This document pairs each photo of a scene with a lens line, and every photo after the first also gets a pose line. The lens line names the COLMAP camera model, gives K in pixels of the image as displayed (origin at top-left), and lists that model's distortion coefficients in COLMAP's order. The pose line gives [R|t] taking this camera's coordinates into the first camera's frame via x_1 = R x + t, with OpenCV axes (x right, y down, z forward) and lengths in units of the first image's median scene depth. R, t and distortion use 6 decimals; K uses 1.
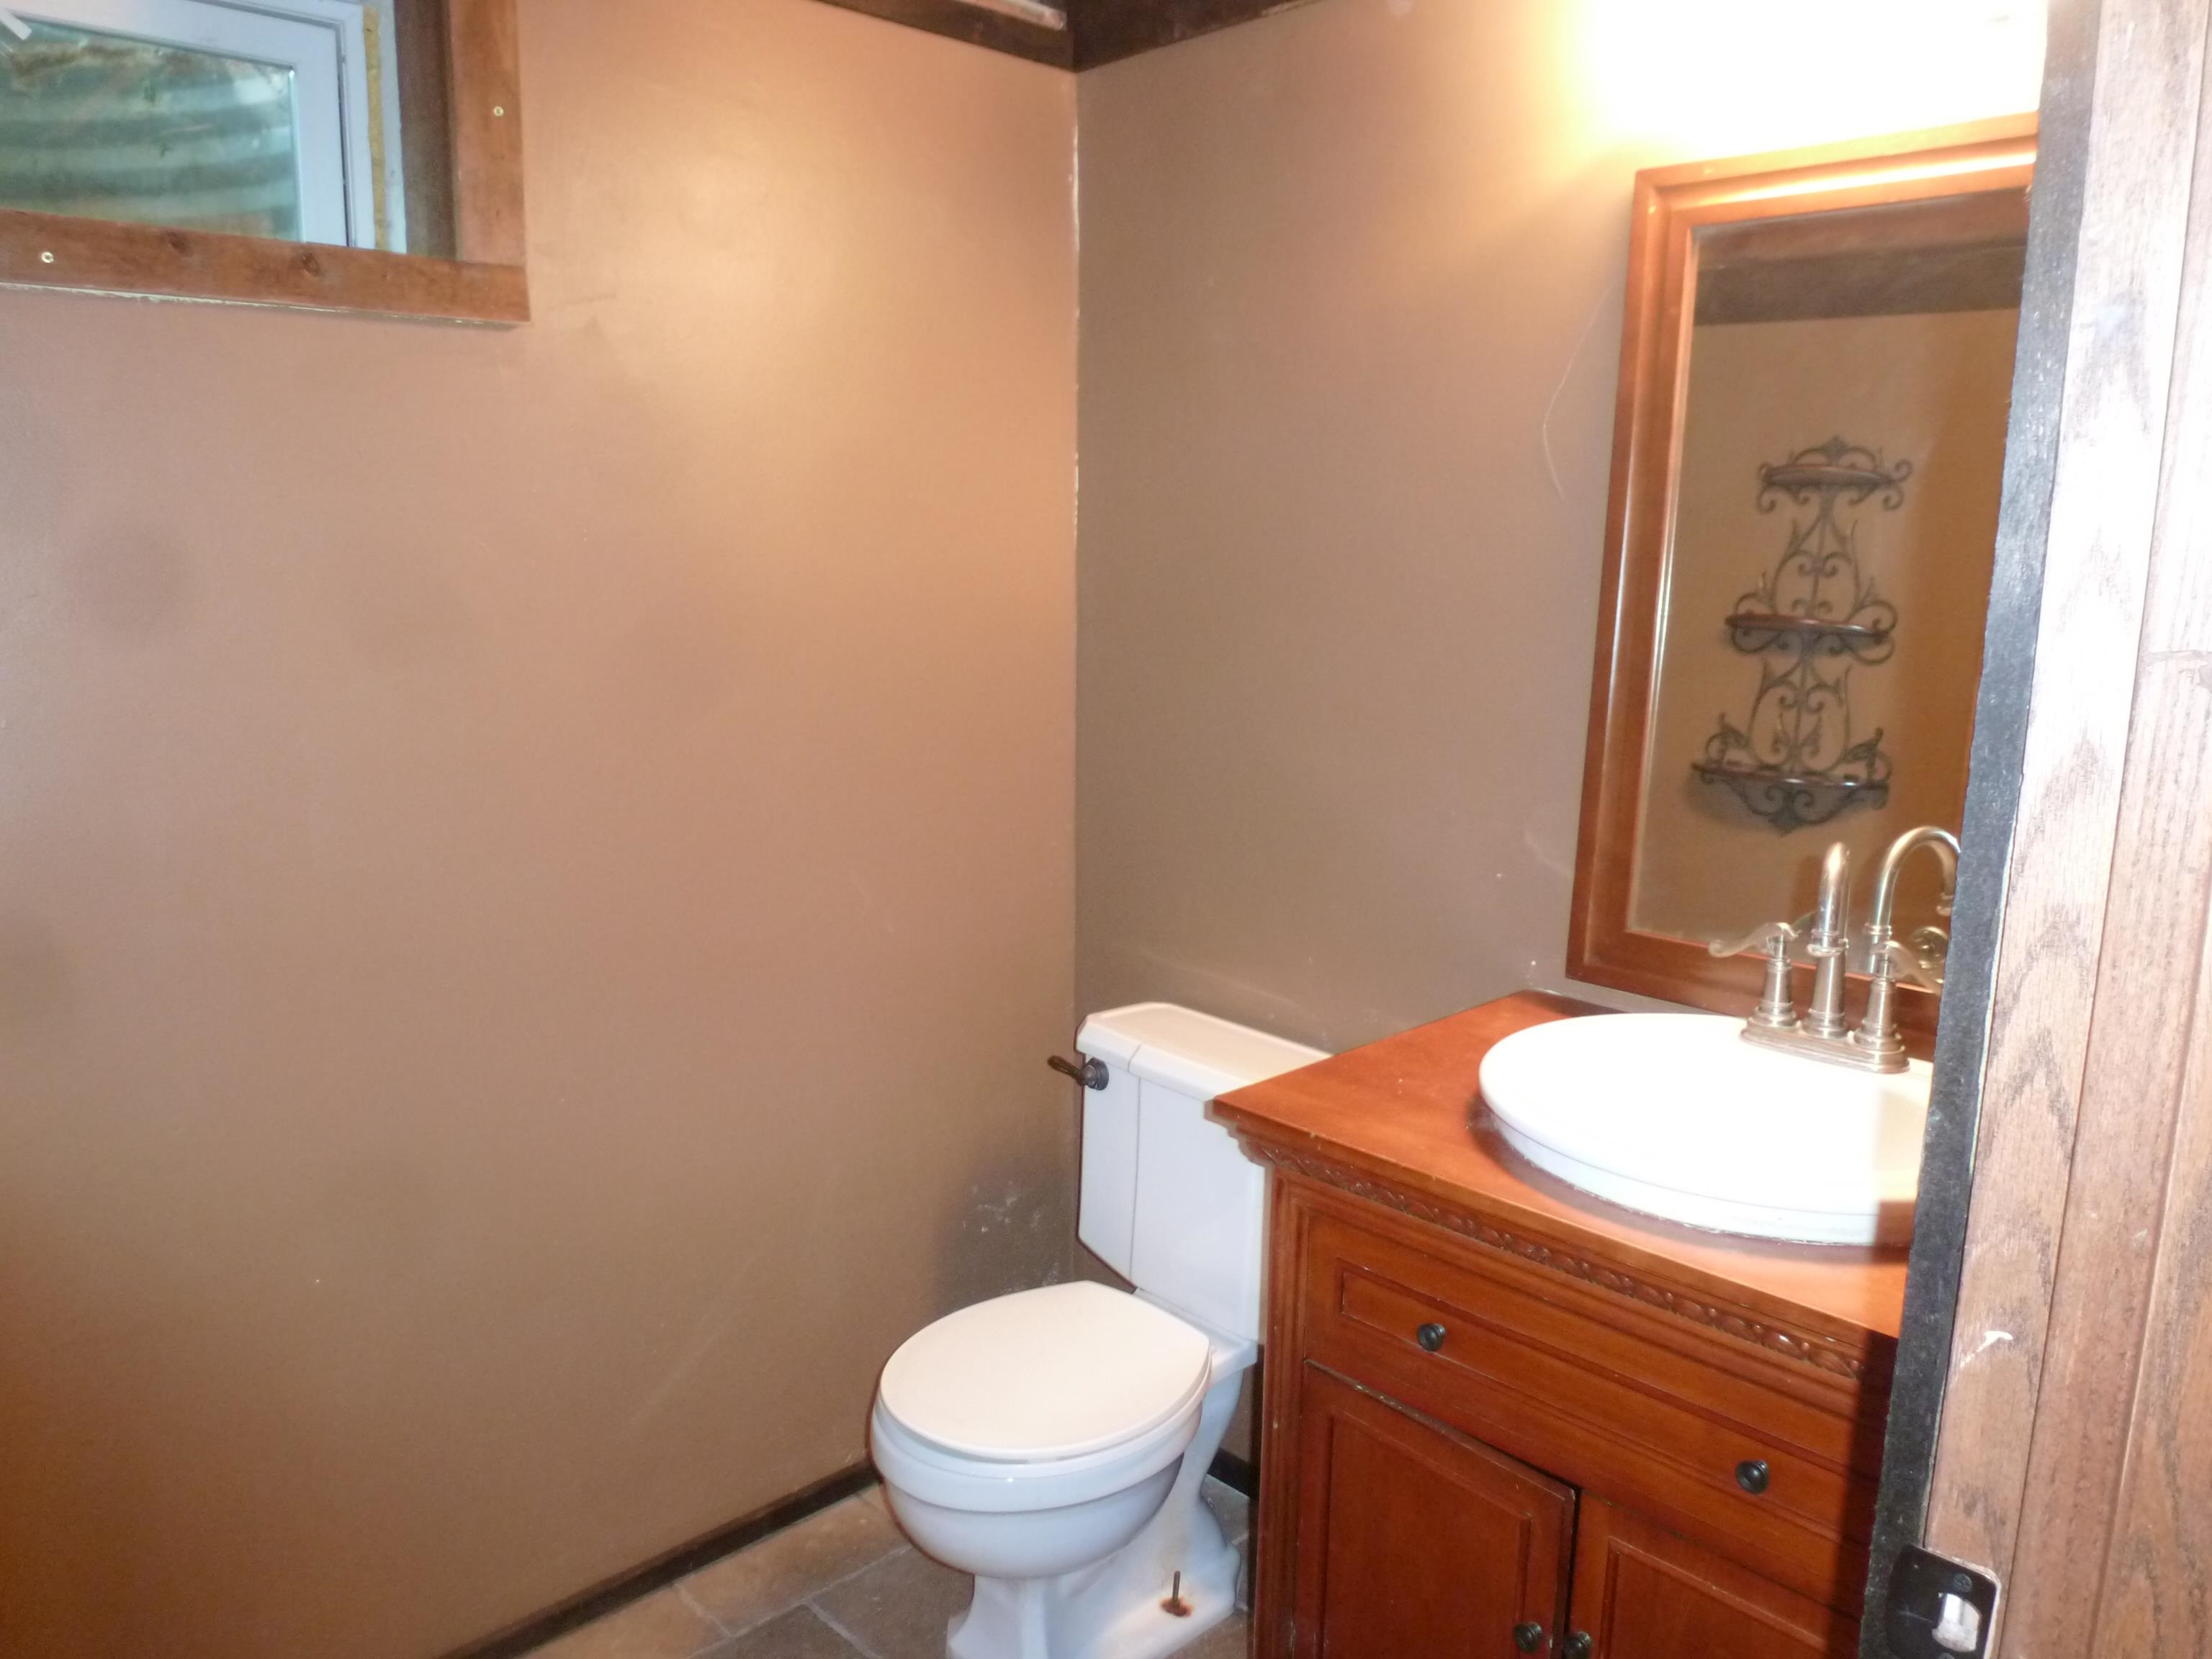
lens RADIAL K [[1615.4, 0, 1102.2], [0, 1615.4, 840.7], [0, 0, 1]] dist [-0.060076, 0.035431]
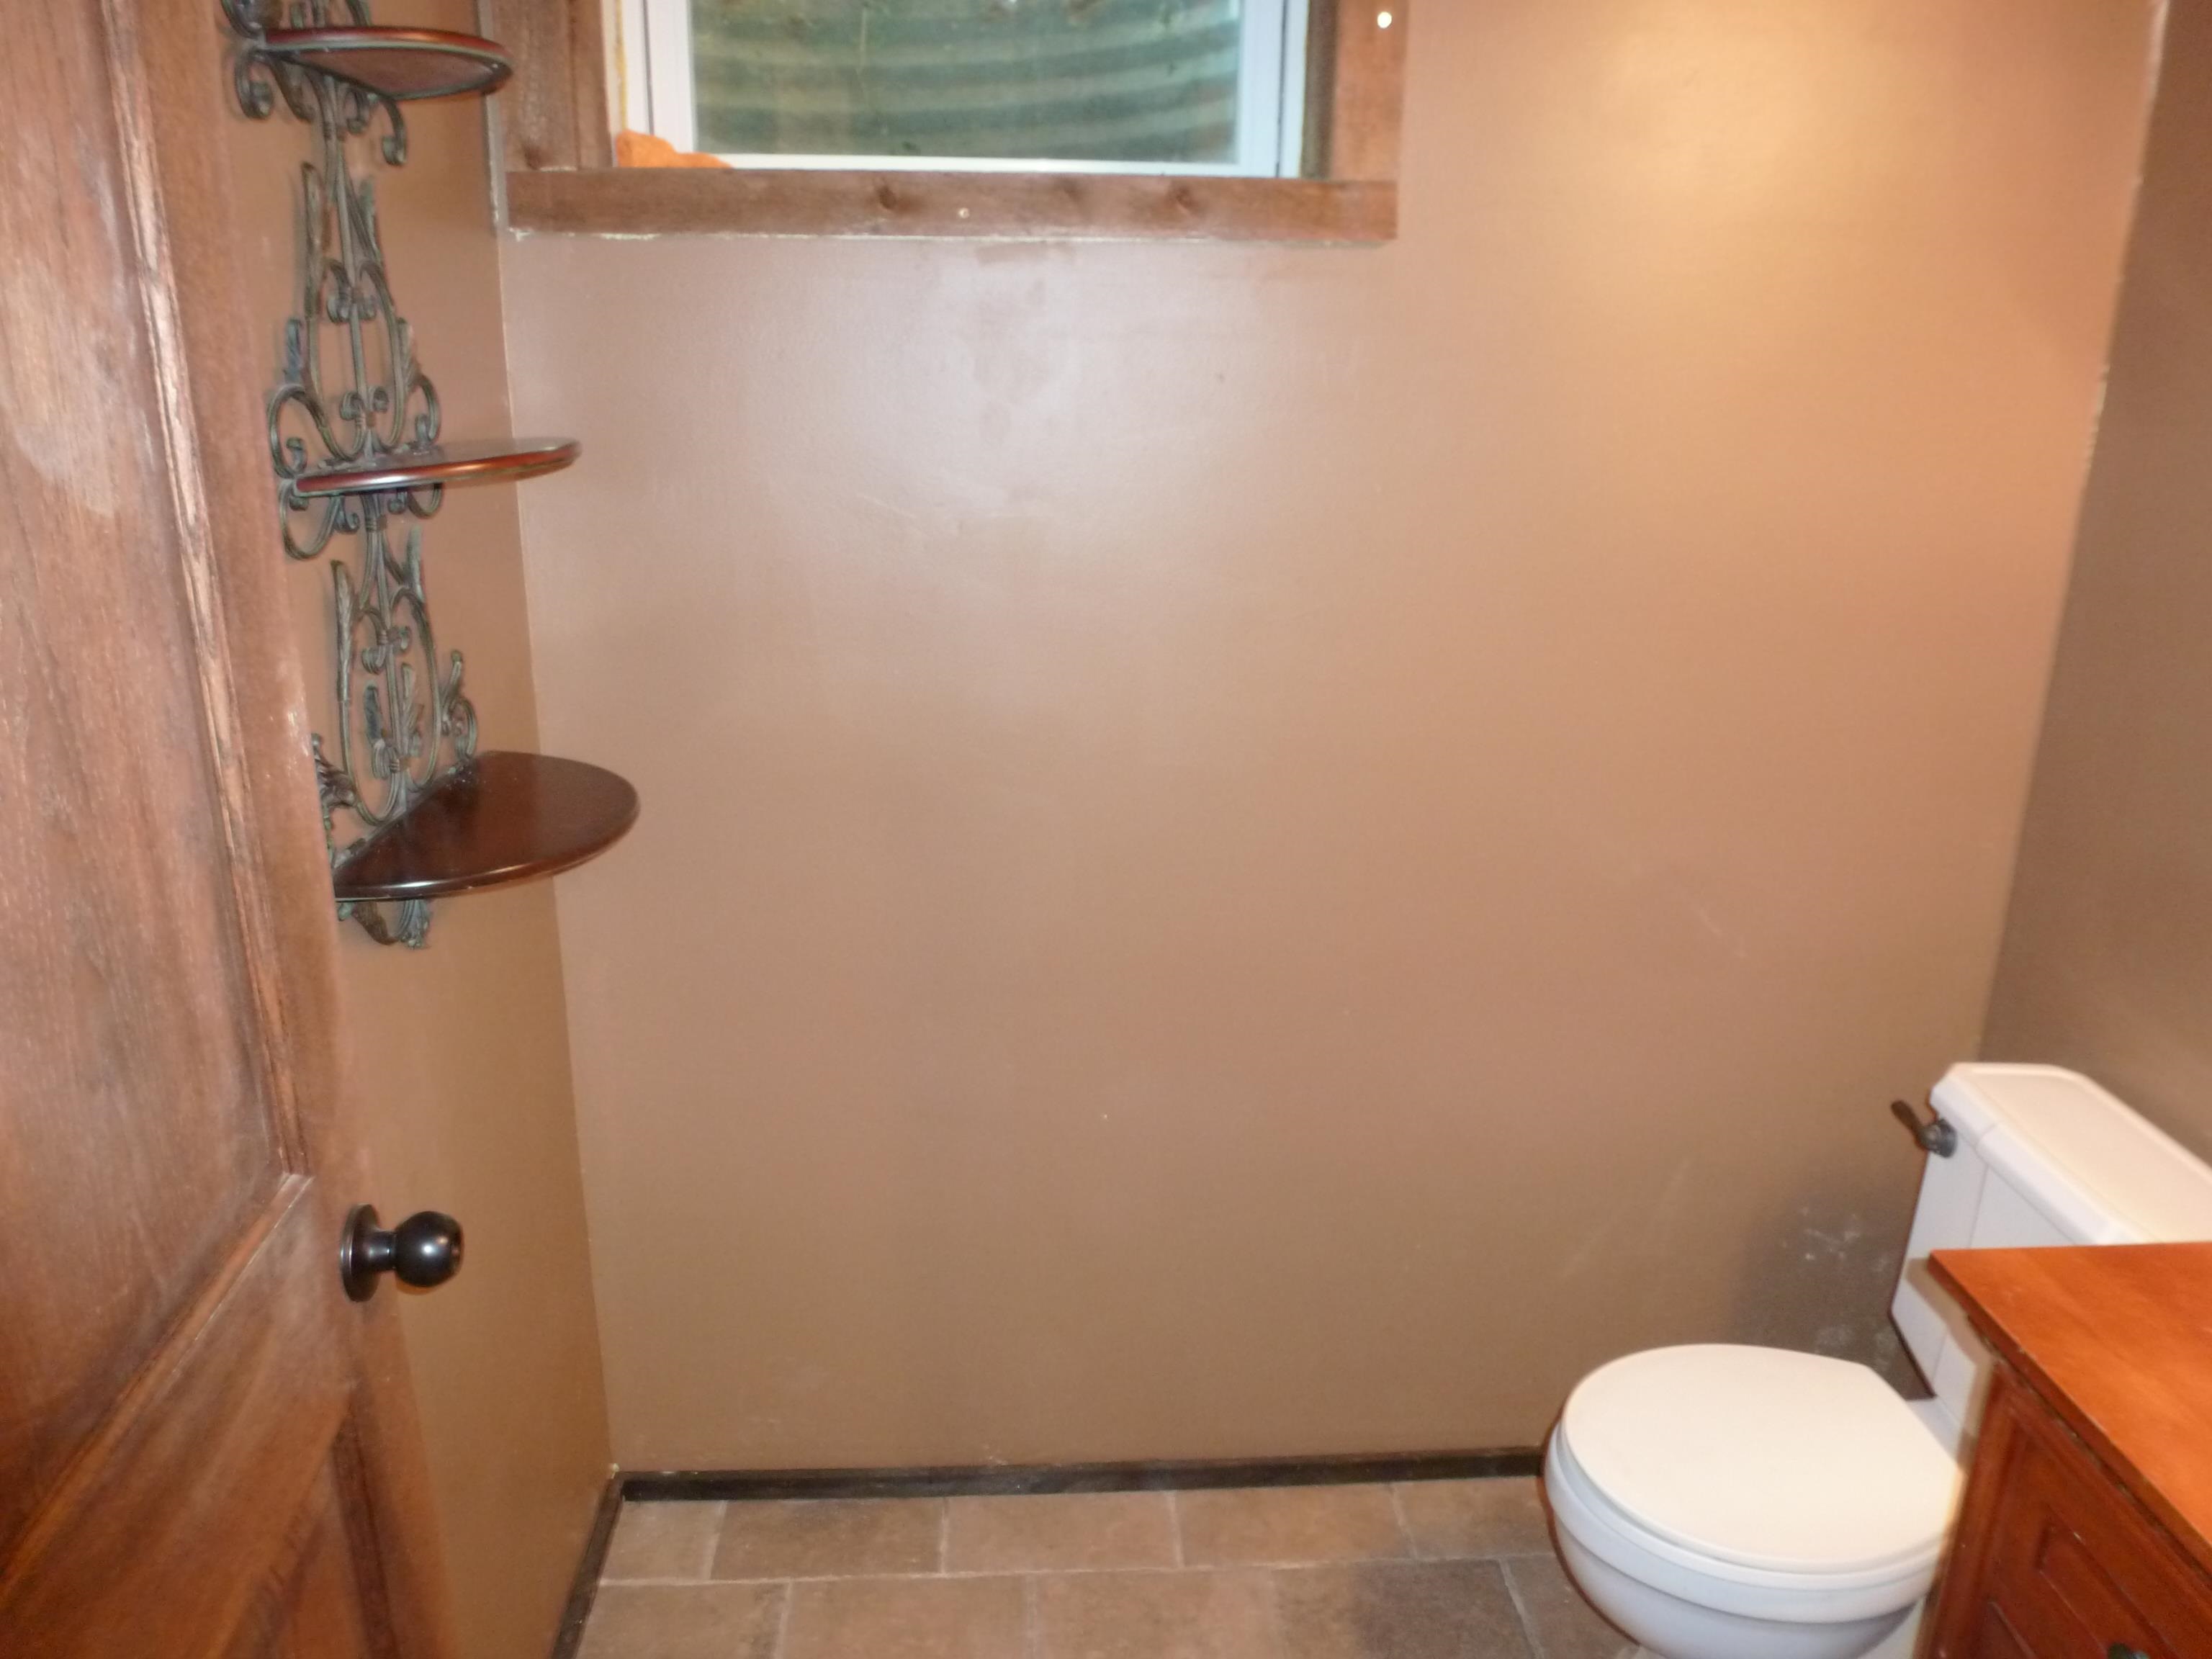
lens RADIAL K [[1615.4, 0, 1102.2], [0, 1615.4, 840.7], [0, 0, 1]] dist [-0.060076, 0.035431]
pose [[0.758738, 0.199369, -0.620135, 0.159001], [-0.130313, 0.979223, 0.155374, -0.083079], [0.638228, -0.037077, 0.768954, 0.108109]]
